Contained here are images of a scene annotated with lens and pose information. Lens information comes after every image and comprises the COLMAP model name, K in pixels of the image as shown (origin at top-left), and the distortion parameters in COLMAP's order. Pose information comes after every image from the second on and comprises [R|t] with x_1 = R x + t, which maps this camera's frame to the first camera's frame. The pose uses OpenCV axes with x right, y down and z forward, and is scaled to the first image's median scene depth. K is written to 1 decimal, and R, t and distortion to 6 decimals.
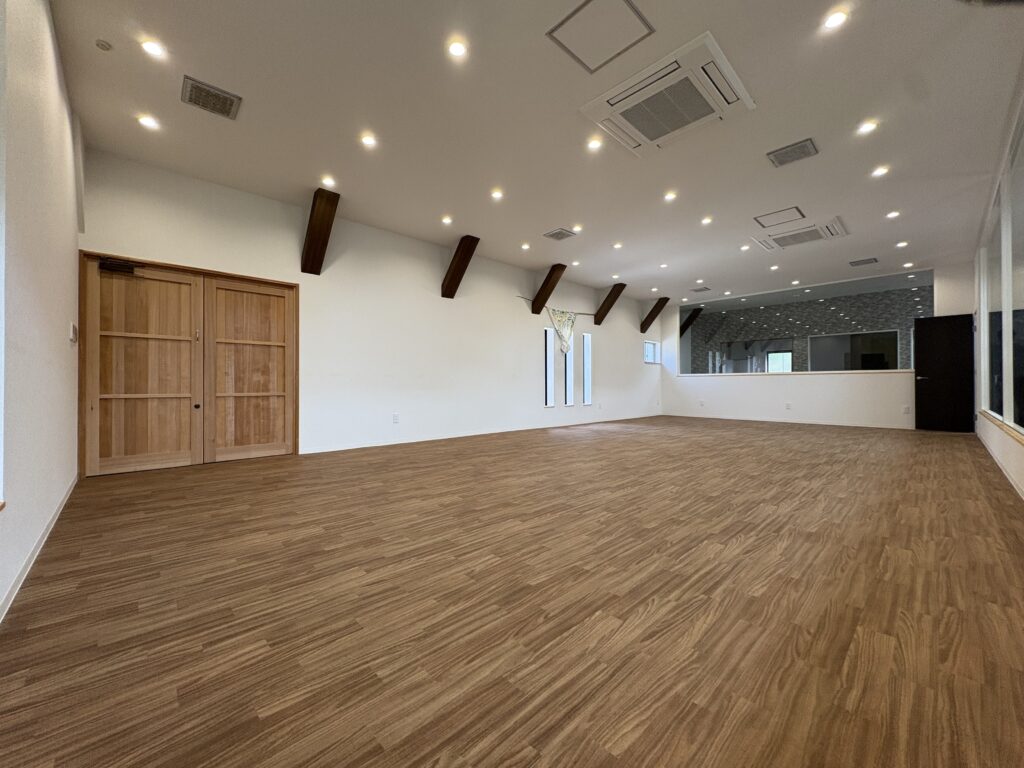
lens RADIAL K [[406.3, 0, 513.9], [0, 406.3, 384.9], [0, 0, 1]] dist [-0.001936, 0.000013]
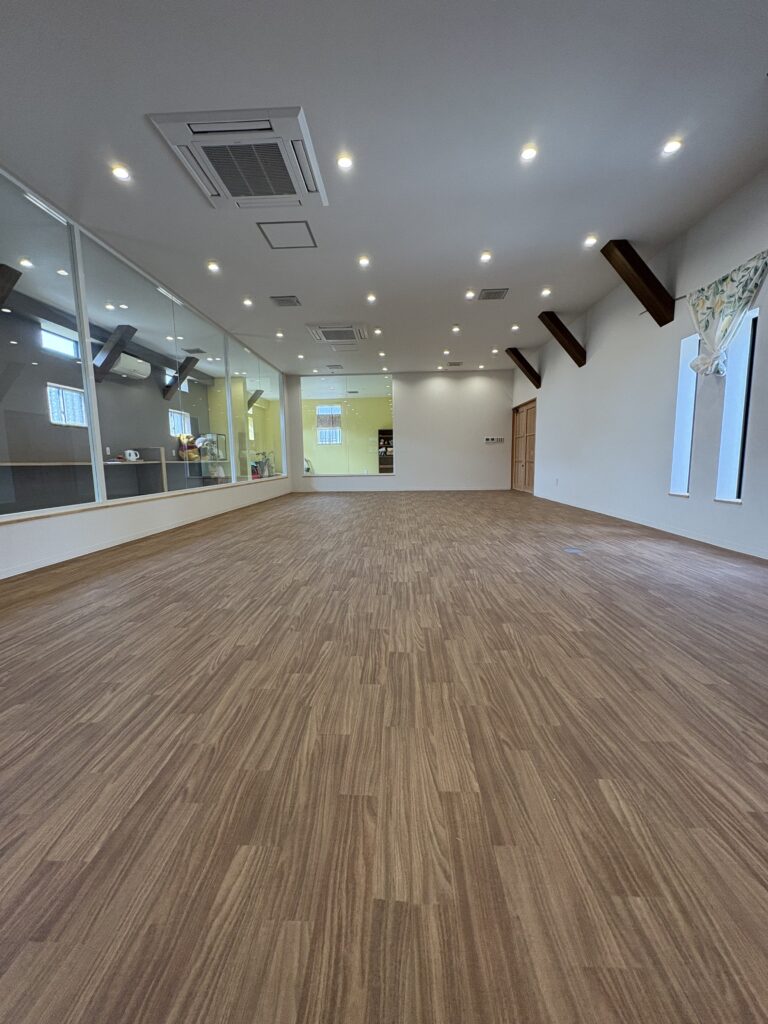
lens RADIAL K [[406.3, 0, 382.6], [0, 406.3, 512.1], [0, 0, 1]] dist [-0.001936, 0.000013]
pose [[-0.728956, 0.097203, -0.677624, 0.310236], [0.014585, 0.991848, 0.126588, 0.013891], [0.684405, 0.082394, -0.724431, 2.048463]]
